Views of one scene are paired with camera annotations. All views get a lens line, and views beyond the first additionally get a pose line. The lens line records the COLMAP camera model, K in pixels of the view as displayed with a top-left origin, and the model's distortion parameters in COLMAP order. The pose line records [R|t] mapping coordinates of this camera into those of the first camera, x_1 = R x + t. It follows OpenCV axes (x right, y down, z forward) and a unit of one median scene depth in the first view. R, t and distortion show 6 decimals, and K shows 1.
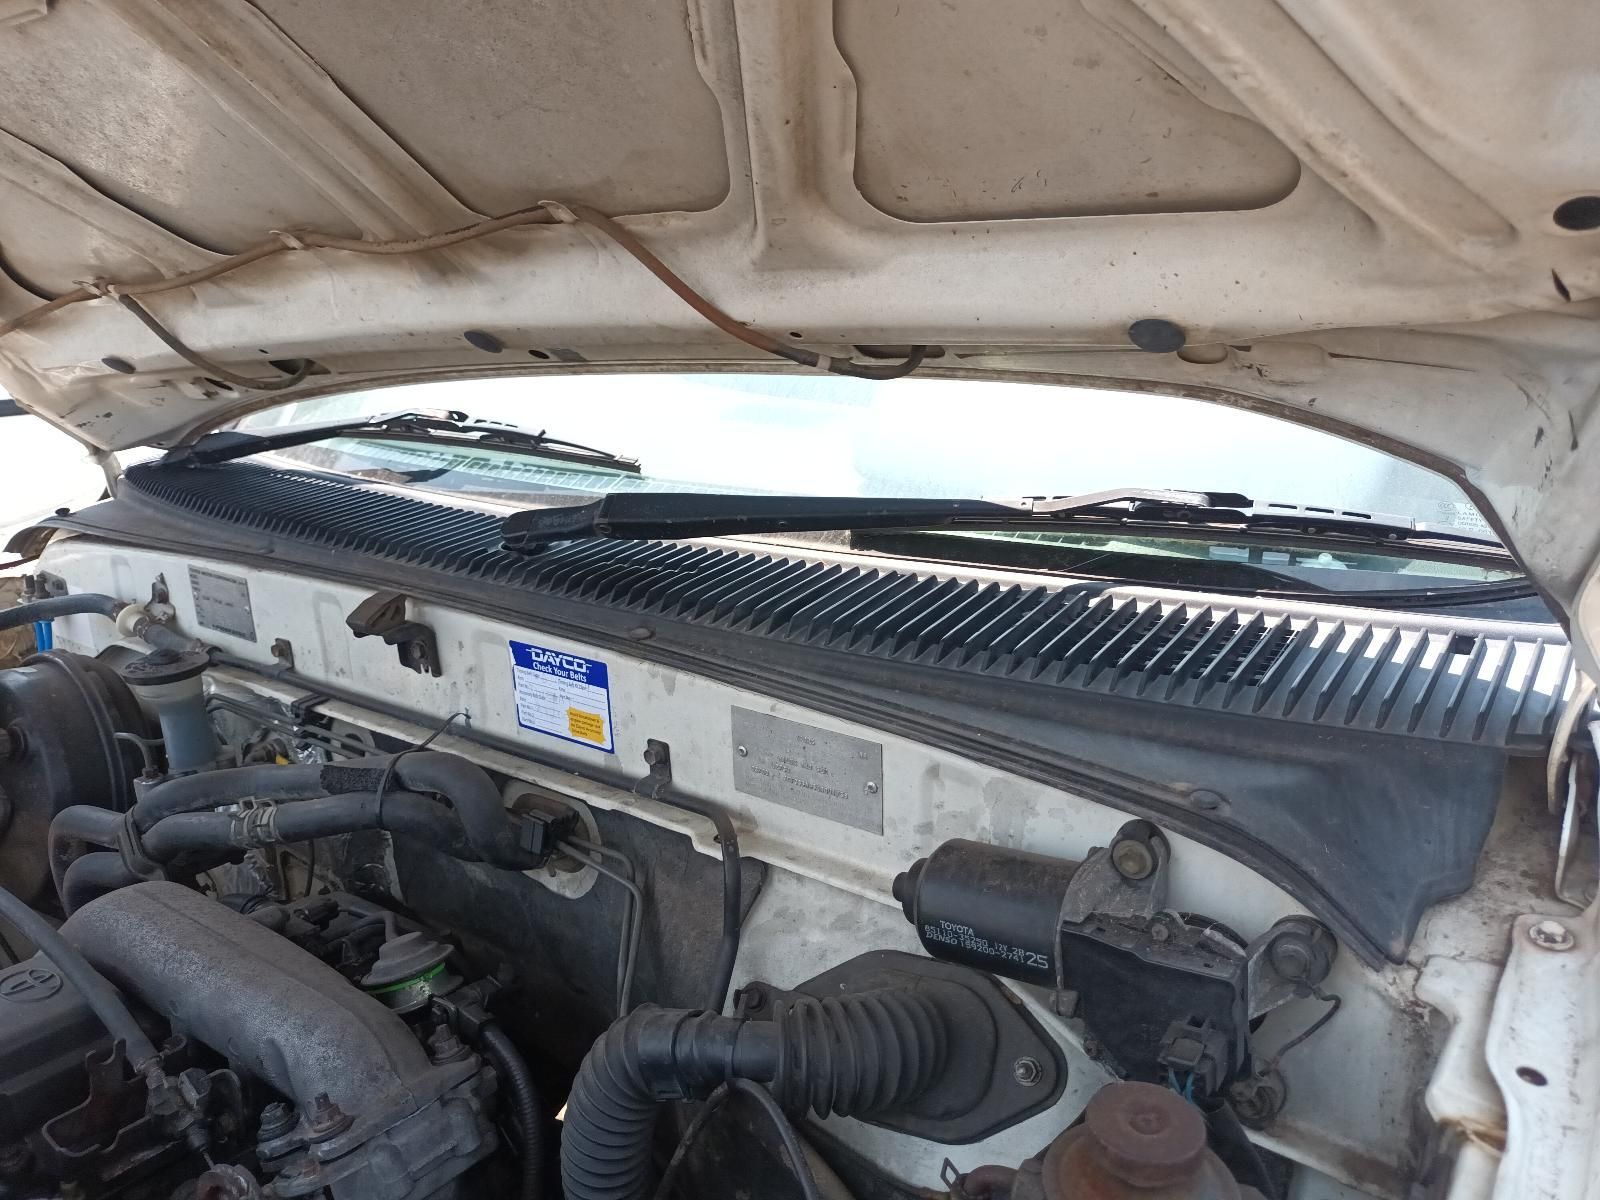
lens RADIAL K [[1233.3, 0, 800.0], [0, 1233.3, 600.0], [0, 0, 1]] dist [-0.001997, -0.004892]
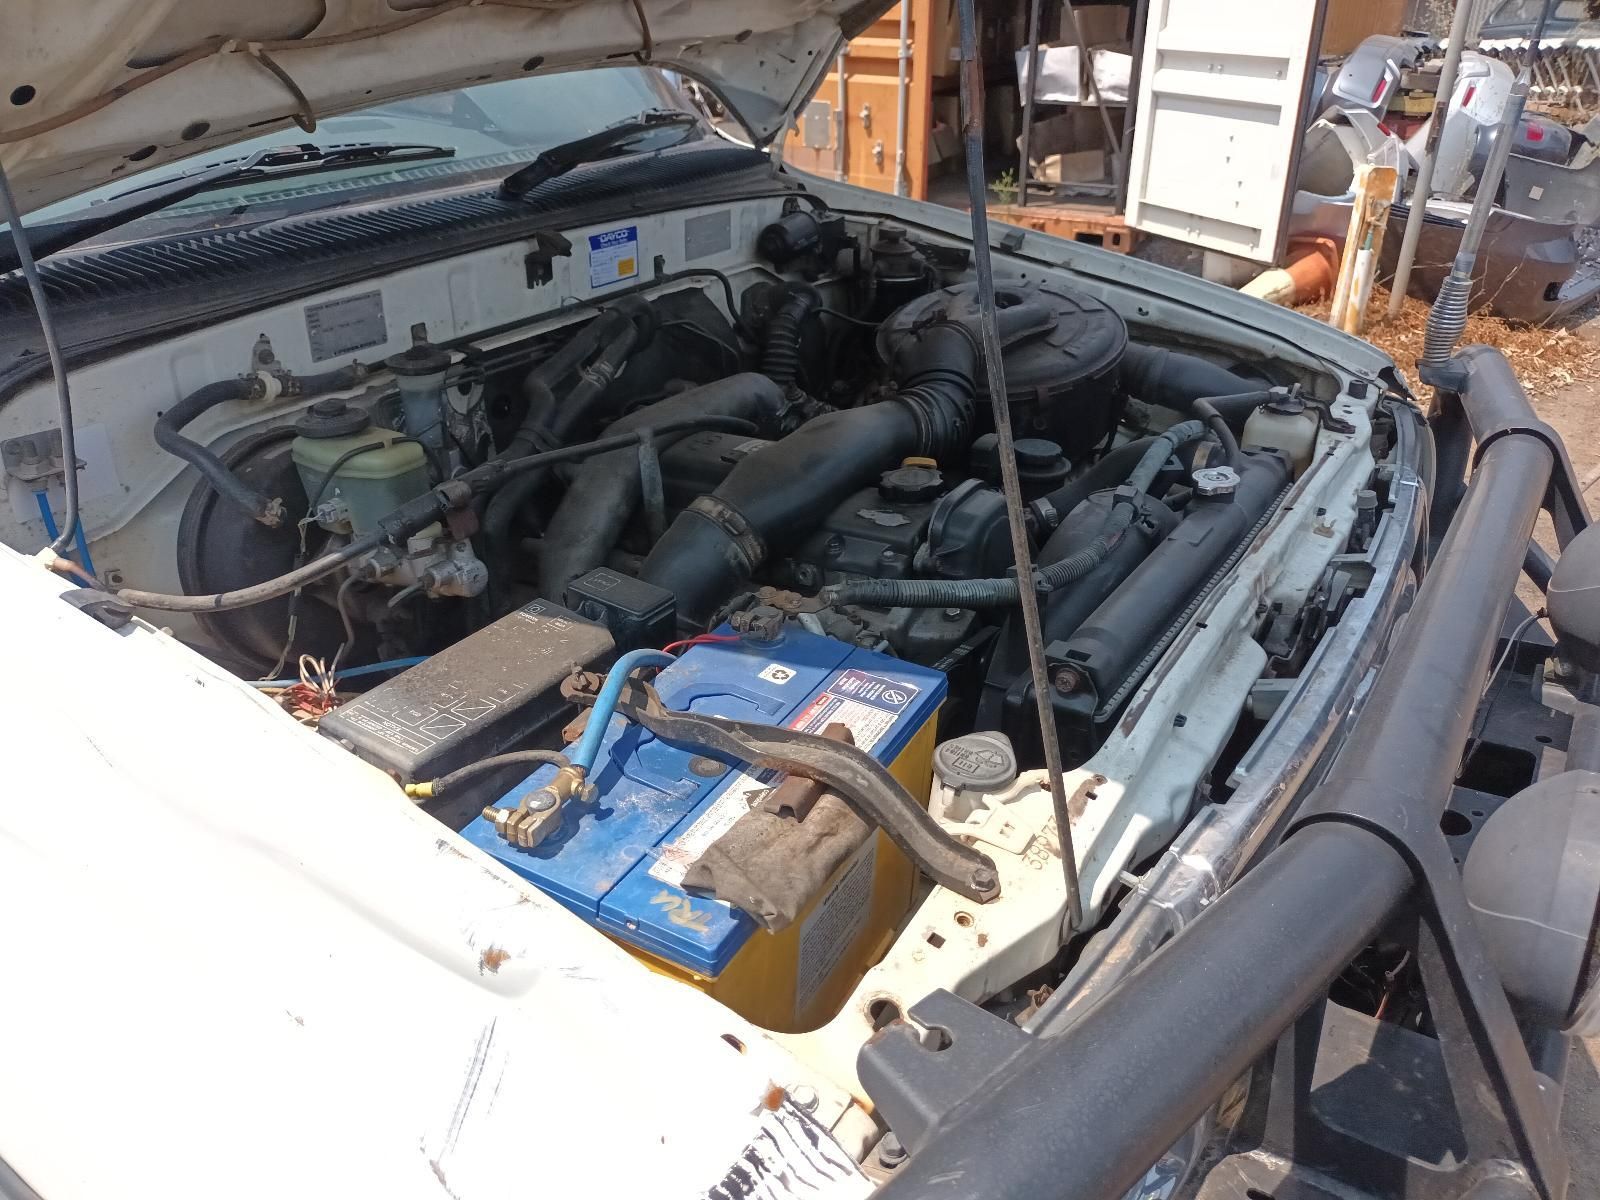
lens RADIAL K [[1233.3, 0, 800.0], [0, 1233.3, 600.0], [0, 0, 1]] dist [-0.001997, -0.004892]
pose [[-0.037503, -0.443012, 0.895731, -2.142955], [0.268423, 0.858953, 0.436060, -0.219333], [-0.962571, 0.256788, 0.086701, 0.701940]]
